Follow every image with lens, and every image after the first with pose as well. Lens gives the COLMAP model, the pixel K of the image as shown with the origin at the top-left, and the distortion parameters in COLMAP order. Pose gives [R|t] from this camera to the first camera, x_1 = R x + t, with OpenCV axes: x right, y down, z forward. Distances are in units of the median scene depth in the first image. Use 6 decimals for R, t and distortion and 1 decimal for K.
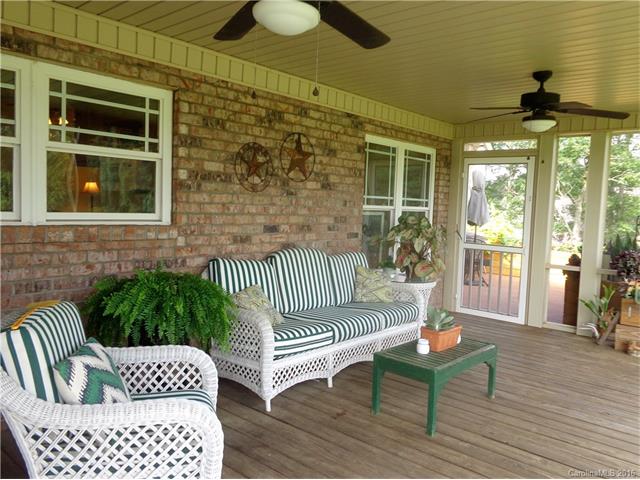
lens RADIAL K [[502.6, 0, 320.0], [0, 502.6, 240.0], [0, 0, 1]] dist [0.006473, 0.002959]
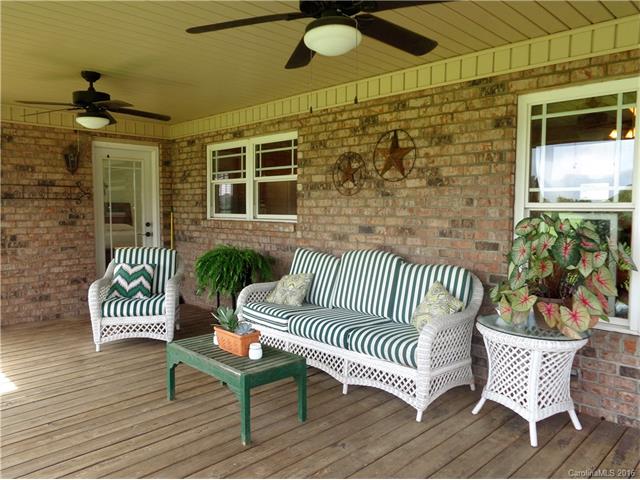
lens RADIAL K [[478.3, 0, 334.2], [0, 478.3, 241.4], [0, 0, 1]] dist [-0.005184, 0.000189]
pose [[-0.036246, 0.031591, -0.998843, 0.913413], [-0.076776, 0.996458, 0.034301, -0.027264], [0.996389, 0.077930, -0.033692, 0.982956]]
